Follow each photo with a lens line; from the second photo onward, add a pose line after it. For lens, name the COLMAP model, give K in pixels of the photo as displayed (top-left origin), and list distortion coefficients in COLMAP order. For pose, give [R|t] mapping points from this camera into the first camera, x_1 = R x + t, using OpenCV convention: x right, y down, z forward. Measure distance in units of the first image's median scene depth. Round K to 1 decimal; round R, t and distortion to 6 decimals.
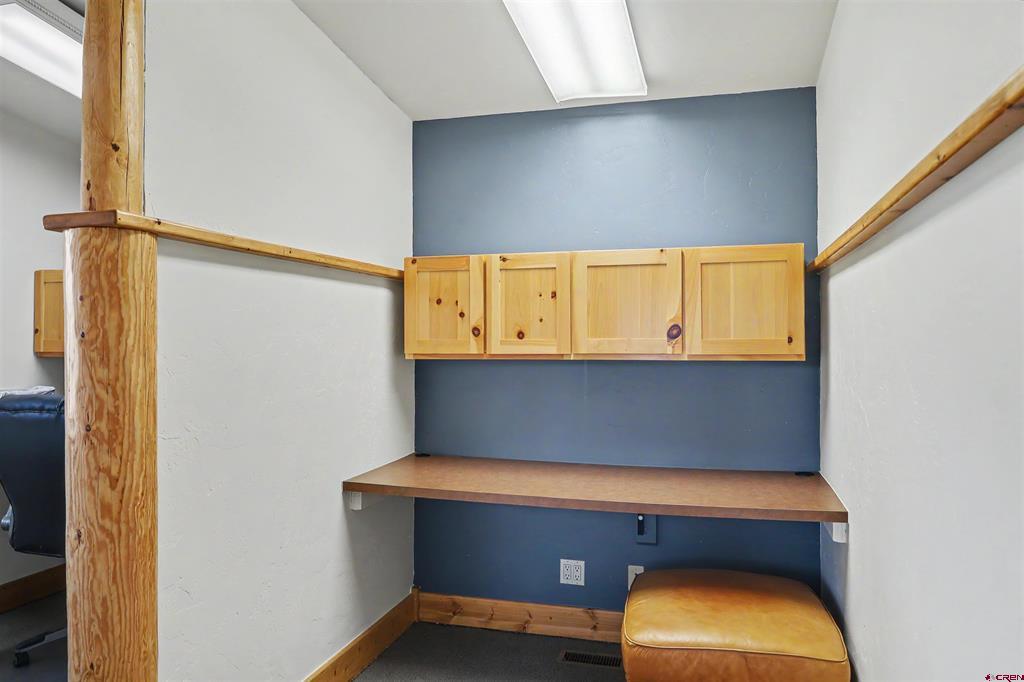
lens RADIAL K [[726.4, 0, 512.6], [0, 726.4, 345.5], [0, 0, 1]] dist [-0.012280, 0.001293]
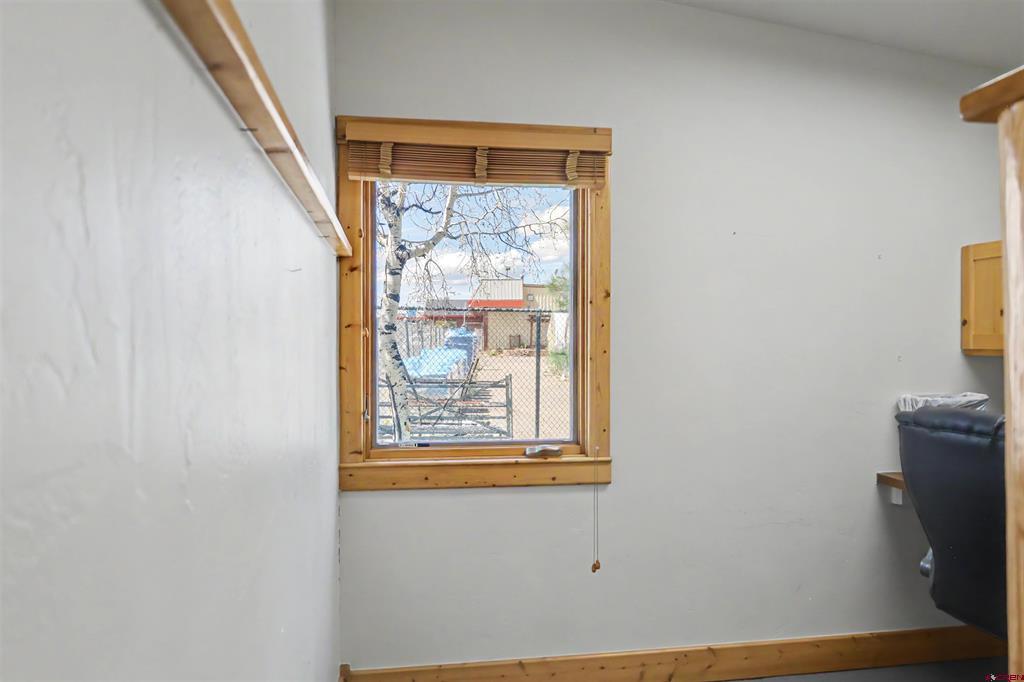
lens RADIAL K [[726.4, 0, 514.4], [0, 726.4, 346.9], [0, 0, 1]] dist [-0.012280, 0.001293]
pose [[0.413730, -0.004985, -0.910386, -0.172839], [0.005049, 0.999982, -0.003180, 0.007840], [0.910386, -0.003281, 0.413747, 0.271971]]
